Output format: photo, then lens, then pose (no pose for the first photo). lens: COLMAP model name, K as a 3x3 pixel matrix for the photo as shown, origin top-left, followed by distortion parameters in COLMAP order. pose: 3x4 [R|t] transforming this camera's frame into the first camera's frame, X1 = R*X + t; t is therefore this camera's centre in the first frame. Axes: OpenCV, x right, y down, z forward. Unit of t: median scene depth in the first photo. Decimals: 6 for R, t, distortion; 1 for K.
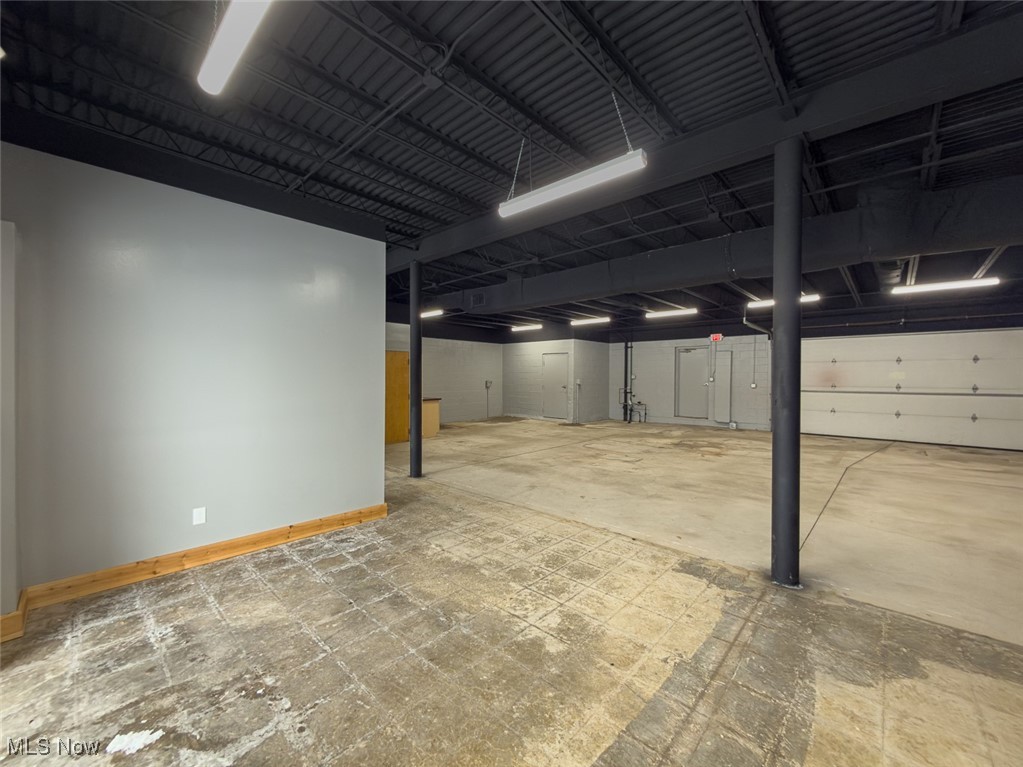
lens RADIAL K [[414.0, 0, 514.6], [0, 414.0, 382.6], [0, 0, 1]] dist [-0.000389, -0.000519]
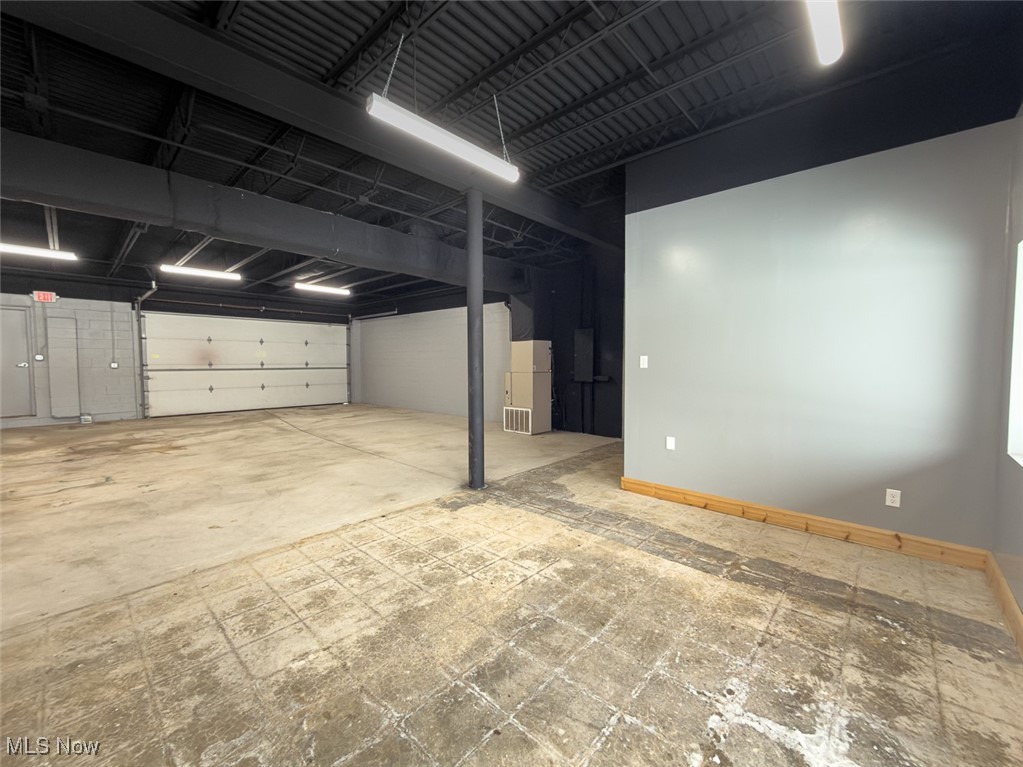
lens RADIAL K [[414.0, 0, 514.4], [0, 414.0, 381.4], [0, 0, 1]] dist [-0.000389, -0.000519]
pose [[-0.006055, -0.053532, 0.998548, -0.915289], [0.010558, 0.998507, 0.053593, 0.015672], [-0.999926, 0.010867, -0.005481, 0.943799]]
